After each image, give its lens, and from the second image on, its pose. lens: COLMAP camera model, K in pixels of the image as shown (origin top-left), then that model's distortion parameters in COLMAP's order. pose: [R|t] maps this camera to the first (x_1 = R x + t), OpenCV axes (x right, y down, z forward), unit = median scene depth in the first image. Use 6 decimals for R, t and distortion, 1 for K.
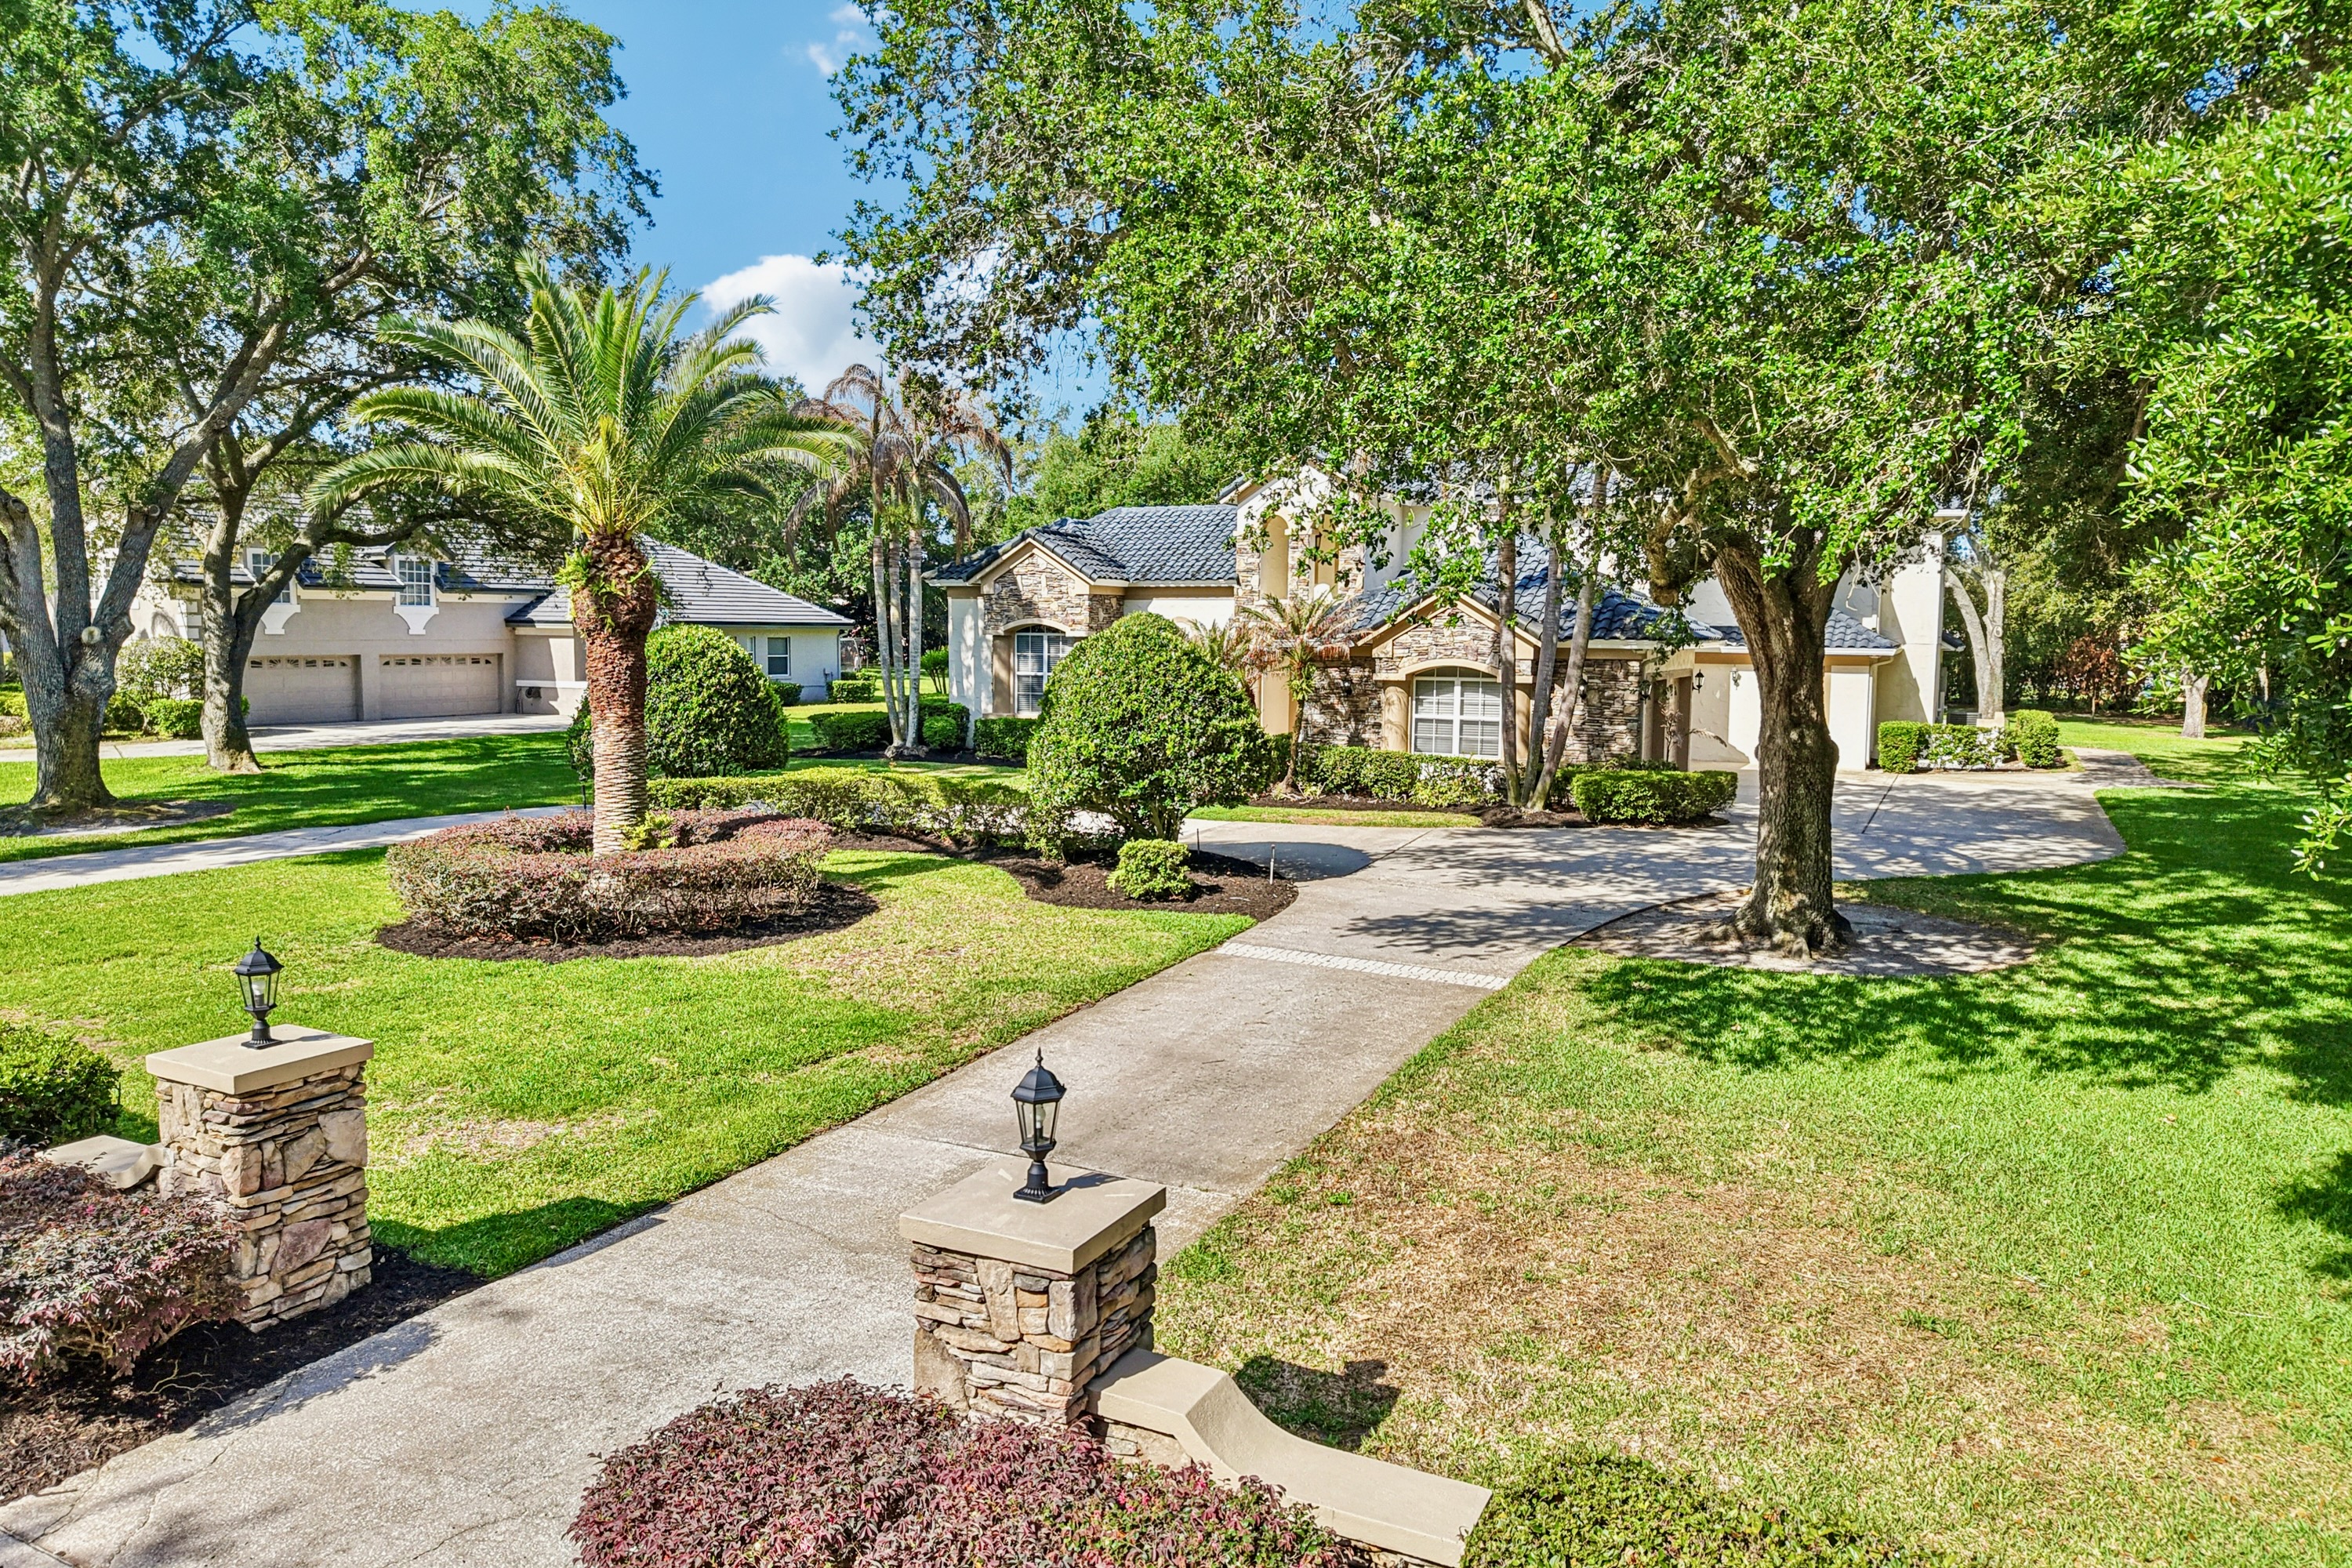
lens RADIAL K [[1538.5, 0, 1173.0], [0, 1538.5, 781.9], [0, 0, 1]] dist [0.006989, 0.001503]
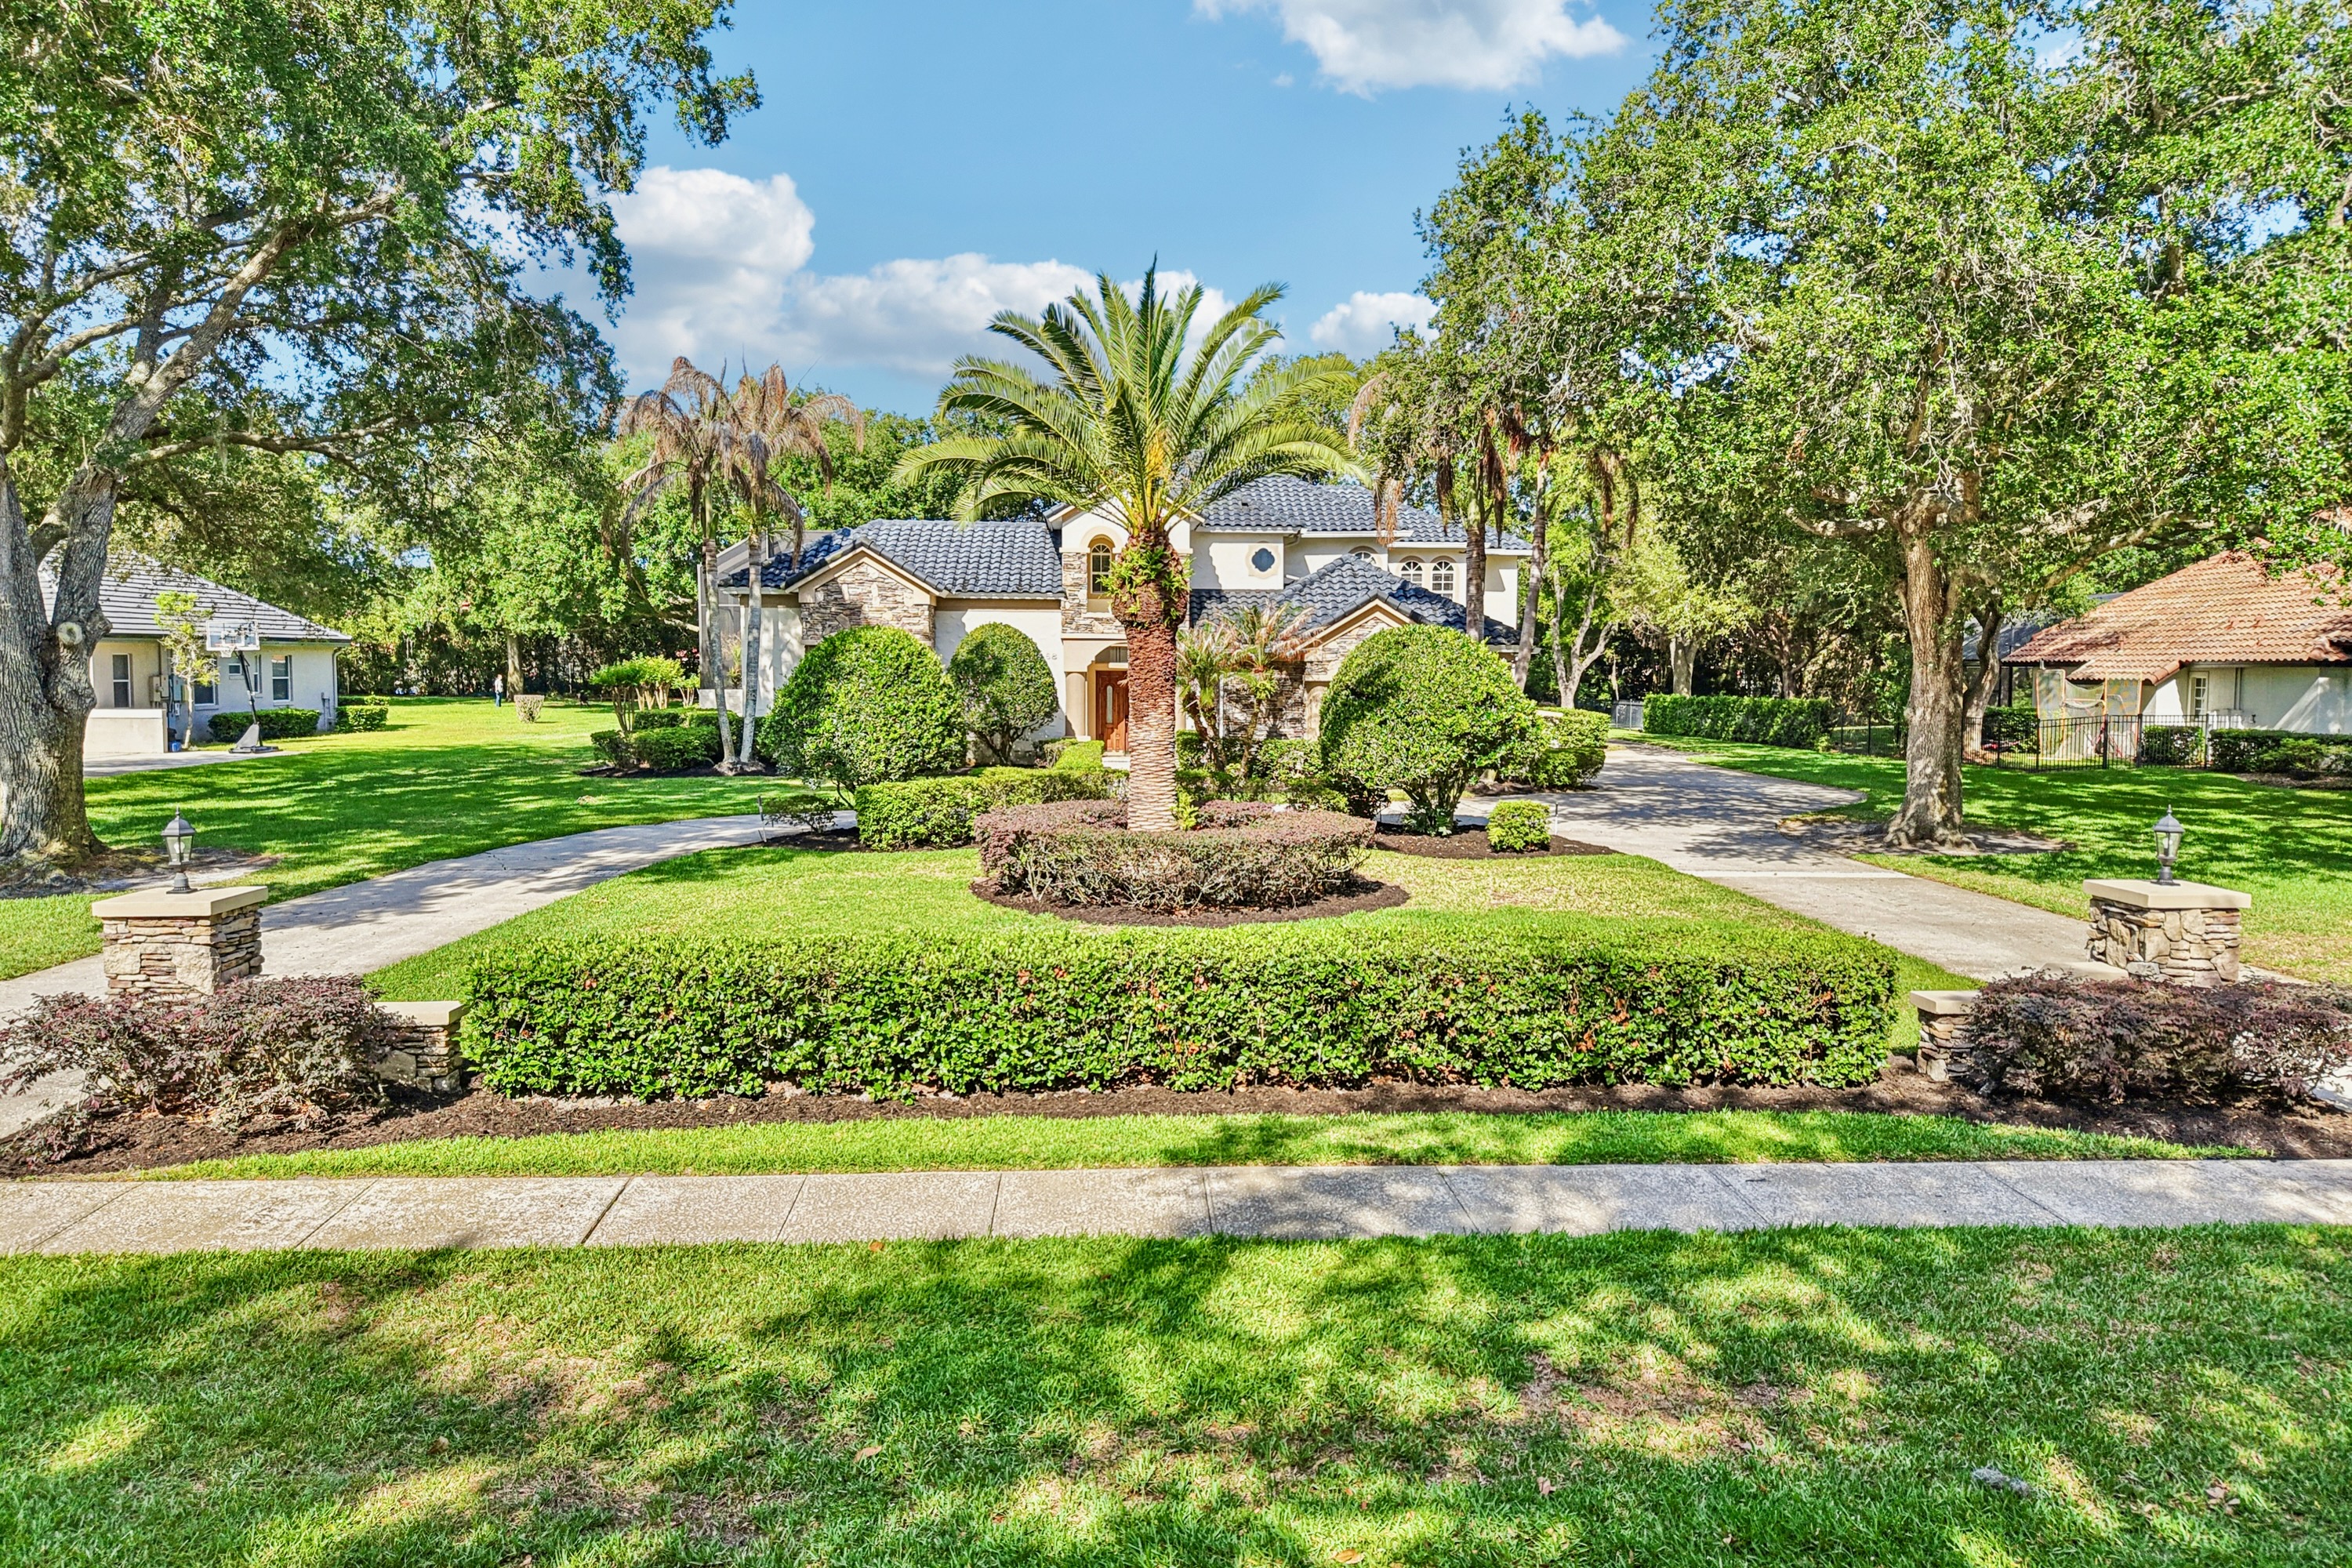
lens RADIAL K [[1538.5, 0, 1180.5], [0, 1538.5, 782.3], [0, 0, 1]] dist [0.006989, 0.001503]
pose [[0.866963, -0.041292, 0.496659, -0.425404], [0.048427, 0.998826, -0.001492, 0.006077], [-0.496014, 0.025346, 0.867945, 0.030508]]
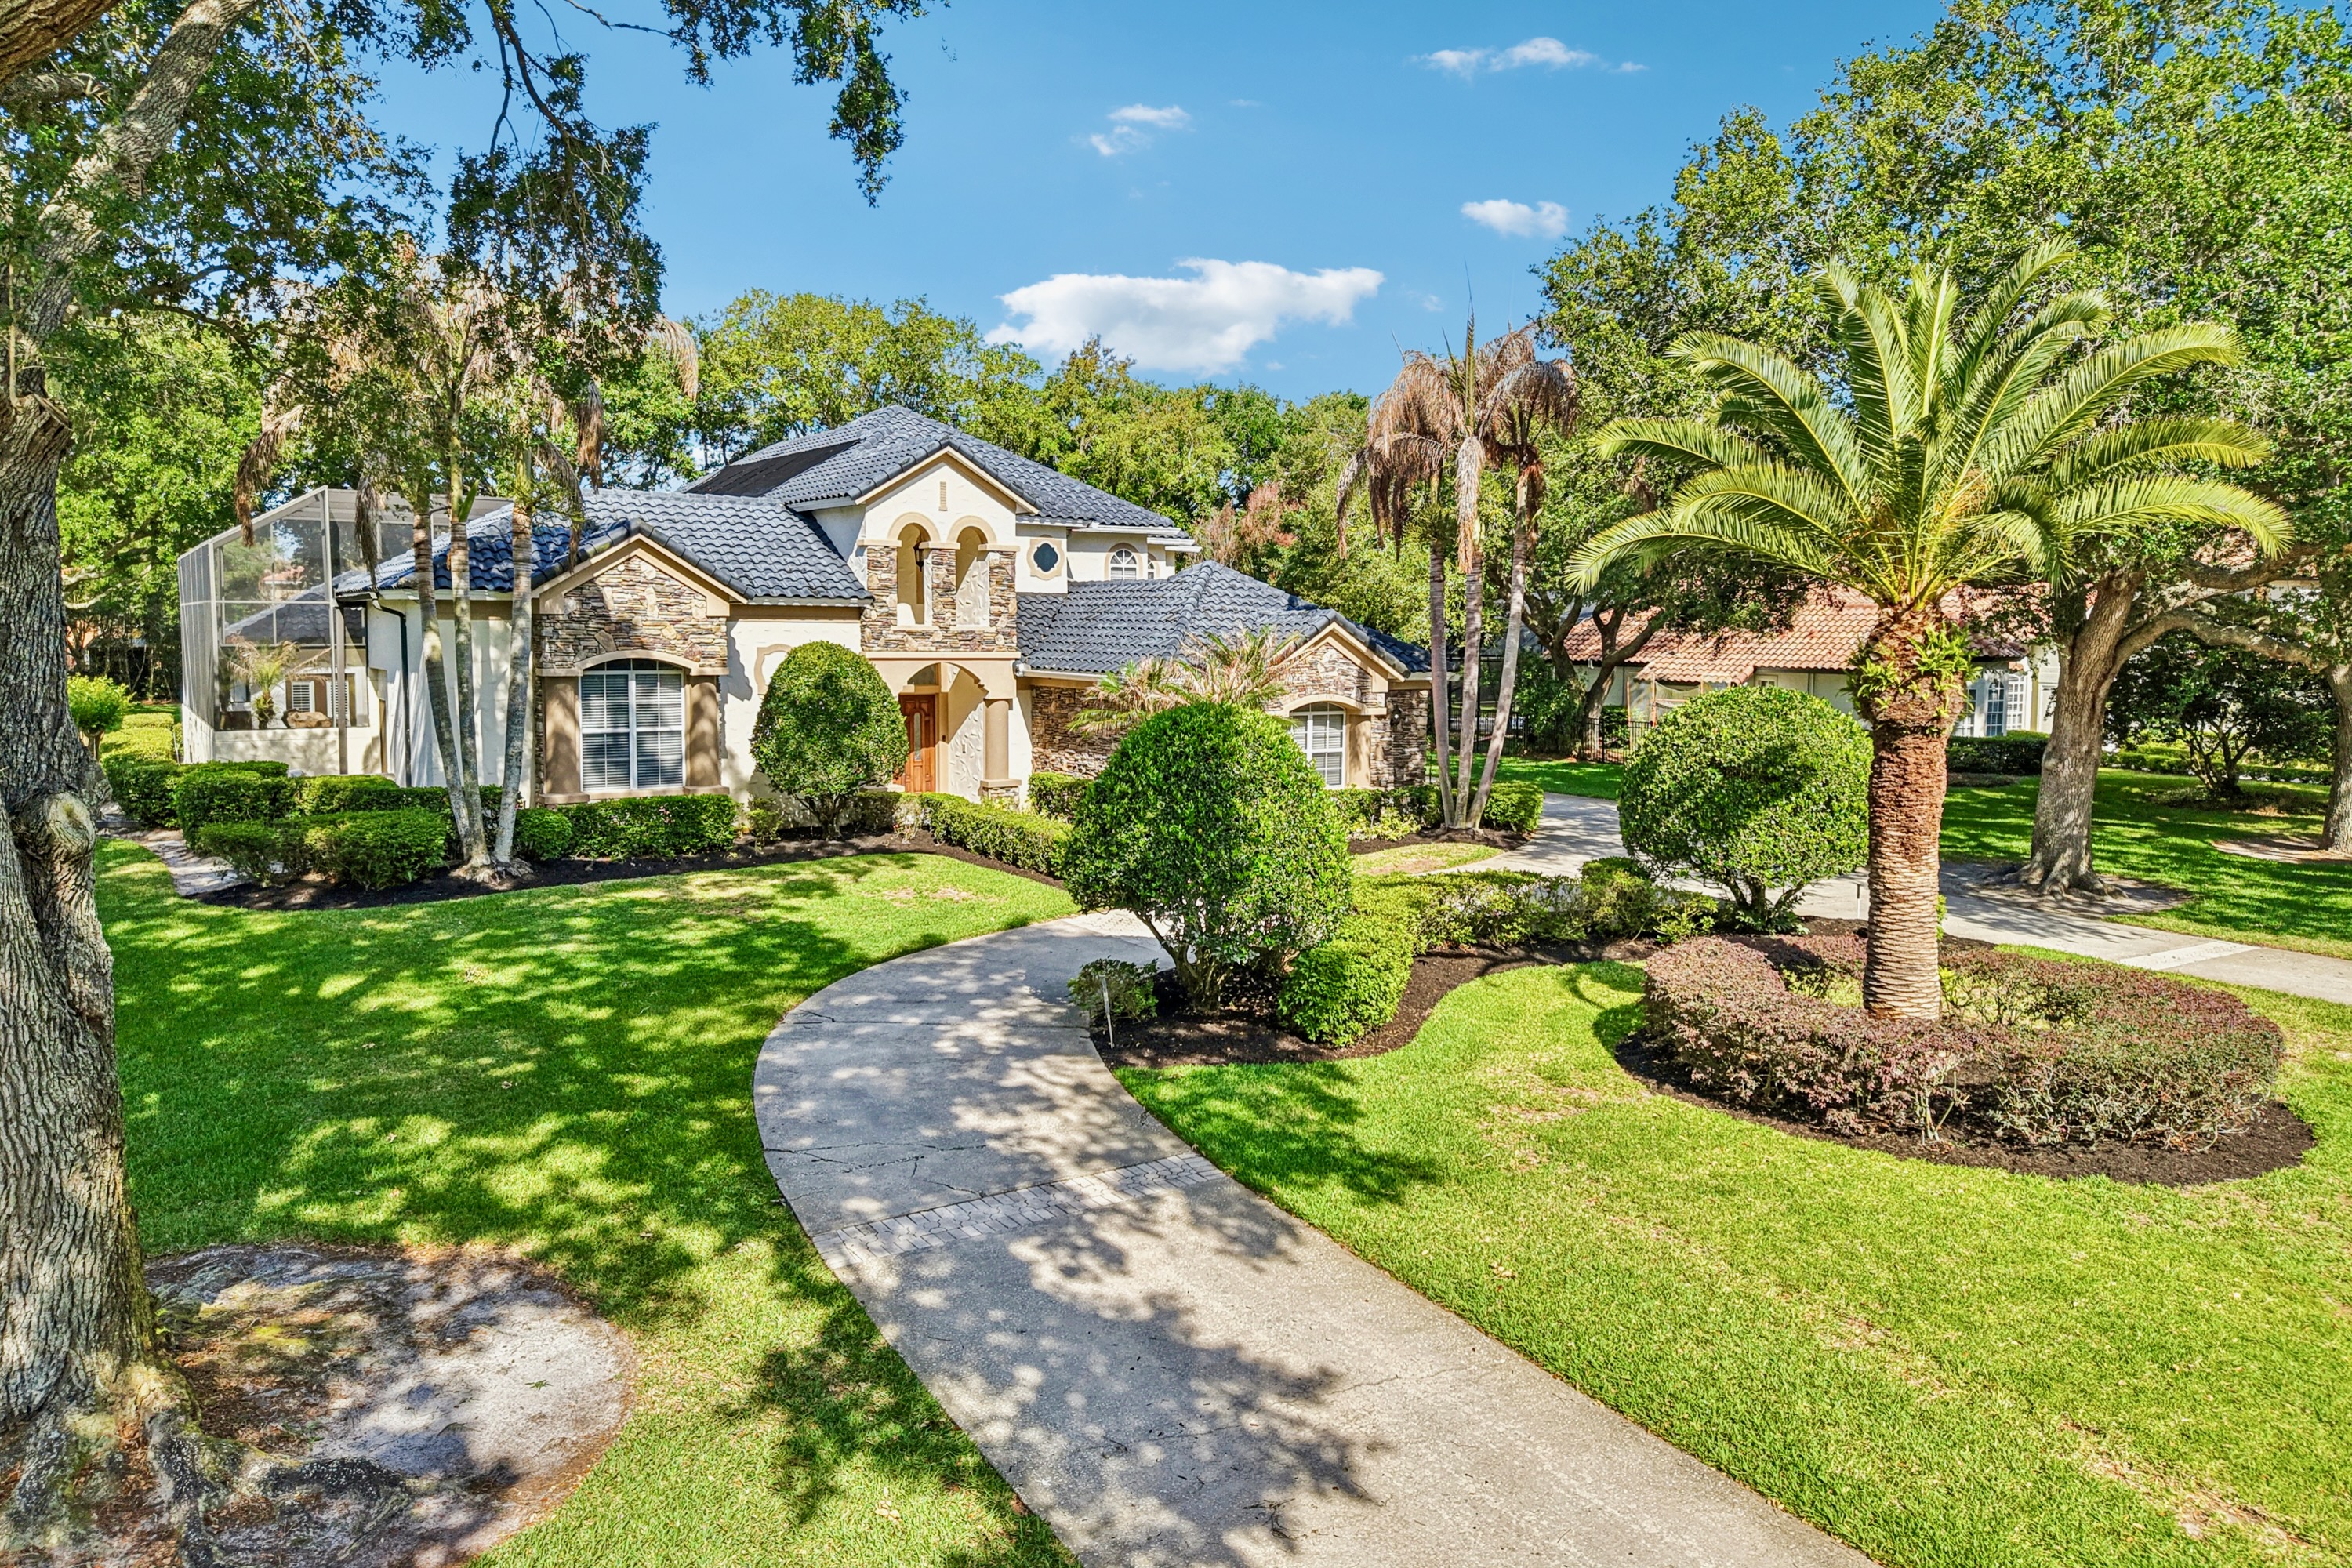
lens RADIAL K [[1538.5, 0, 1171.2], [0, 1538.5, 786.6], [0, 0, 1]] dist [0.006989, 0.001503]
pose [[0.454290, -0.100149, 0.885207, -0.620618], [0.074696, 0.994444, 0.074174, -0.080330], [-0.887717, 0.032425, 0.459246, 0.480136]]
